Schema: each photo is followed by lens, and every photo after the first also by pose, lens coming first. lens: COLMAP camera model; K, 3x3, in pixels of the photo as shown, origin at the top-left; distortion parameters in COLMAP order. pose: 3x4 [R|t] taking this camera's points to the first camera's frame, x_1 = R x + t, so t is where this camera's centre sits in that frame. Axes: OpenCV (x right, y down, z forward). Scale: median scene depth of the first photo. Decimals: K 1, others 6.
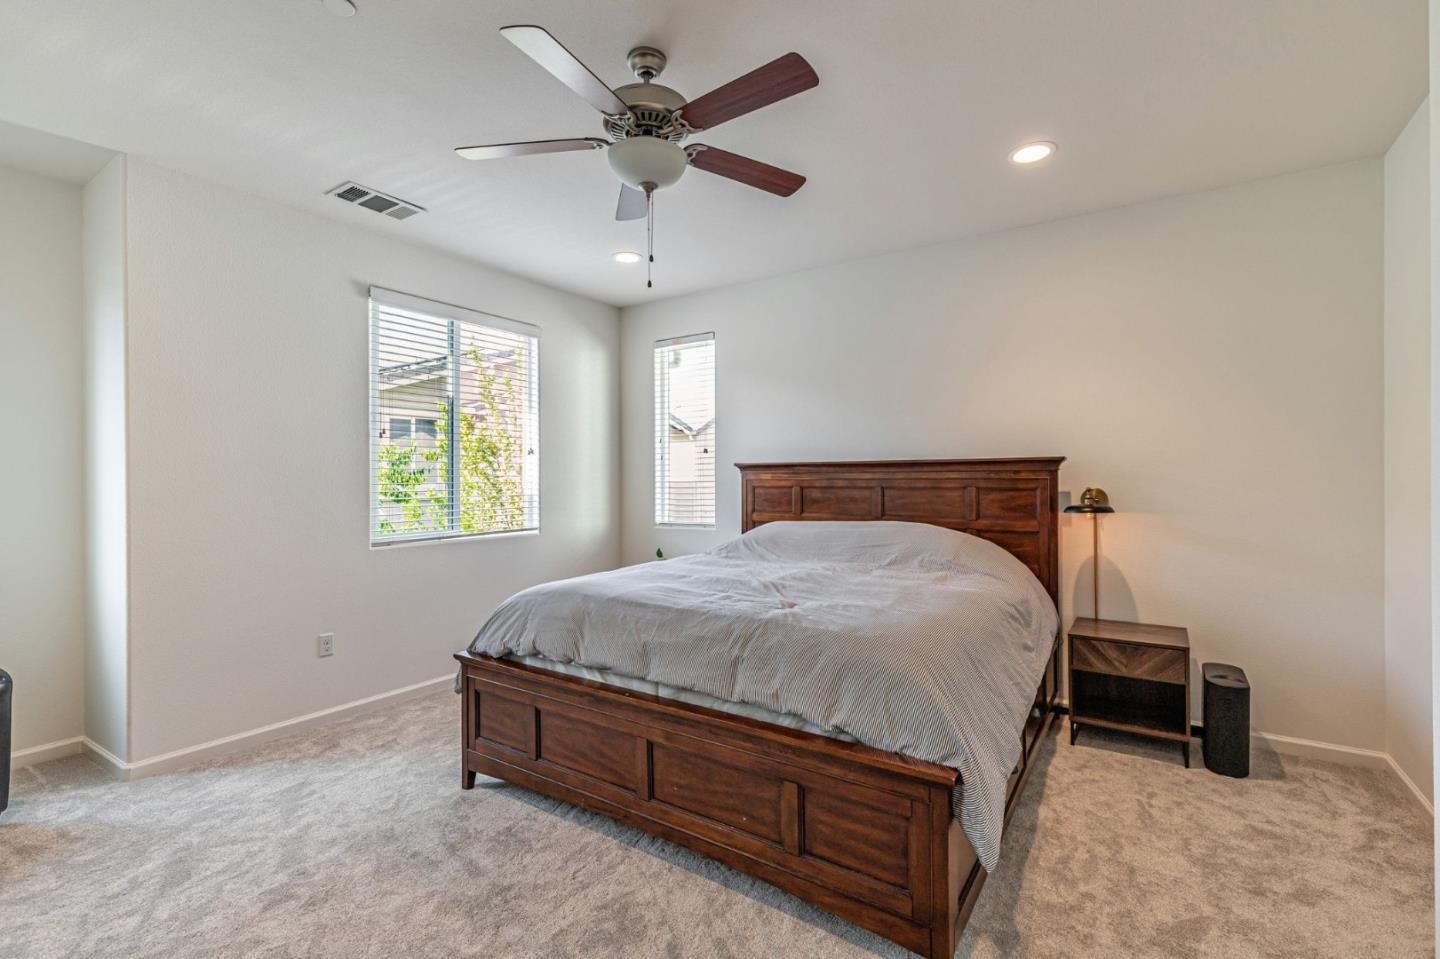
lens RADIAL K [[645.8, 0, 716.8], [0, 645.8, 476.8], [0, 0, 1]] dist [0.010163, -0.001514]
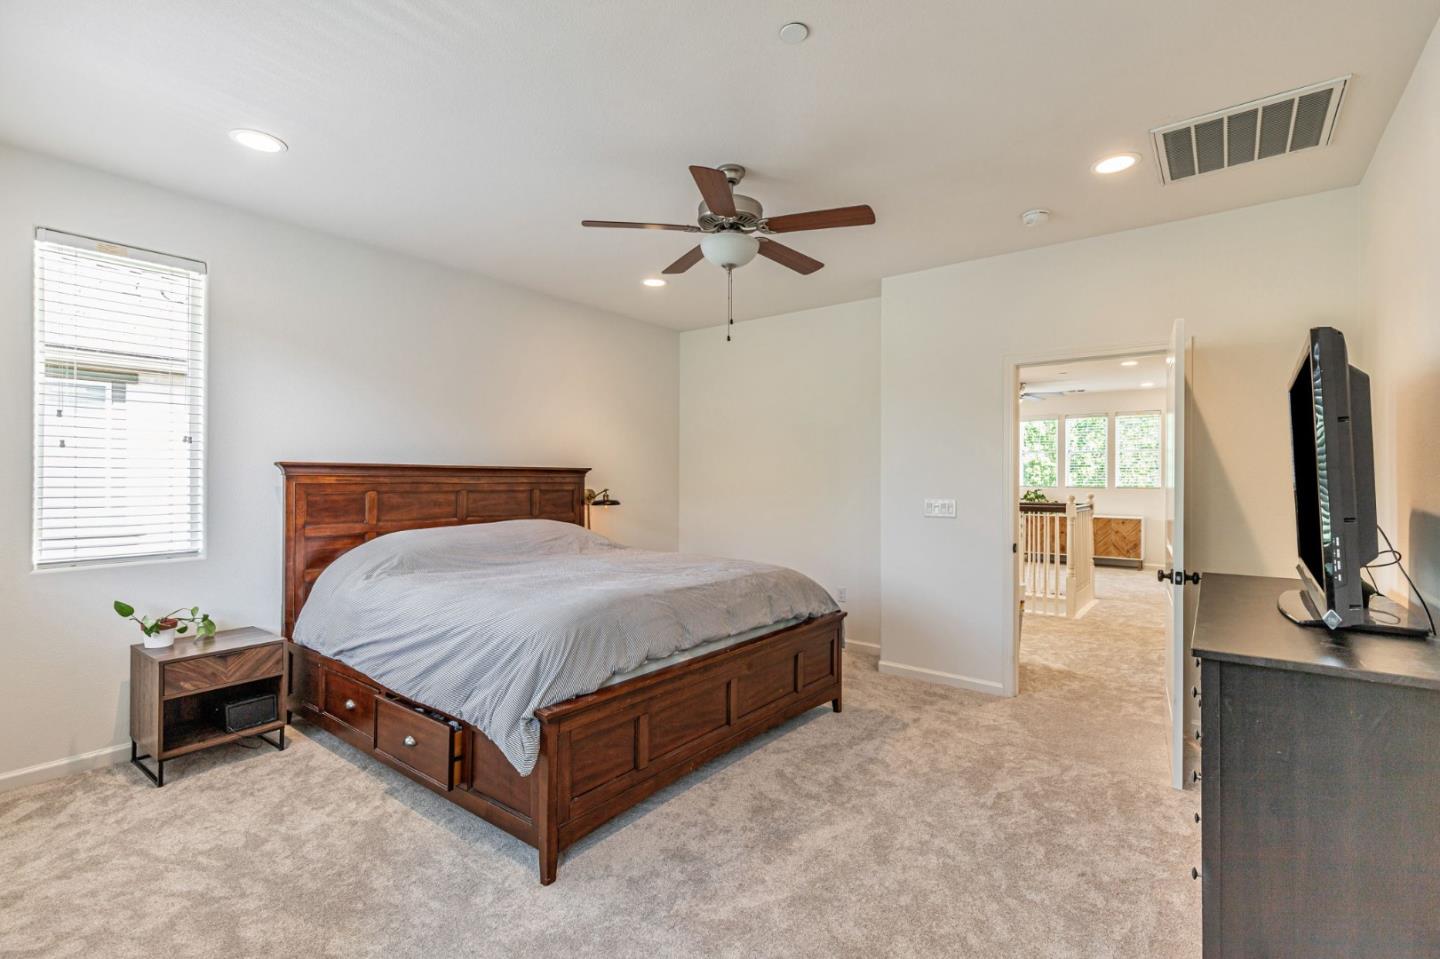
lens RADIAL K [[645.8, 0, 747.9], [0, 645.8, 475.1], [0, 0, 1]] dist [0.010163, -0.001514]
pose [[0.046950, 0.011231, 0.998834, -0.795478], [-0.007304, 0.999914, -0.010899, -0.001317], [-0.998871, -0.006783, 0.047028, 0.497702]]
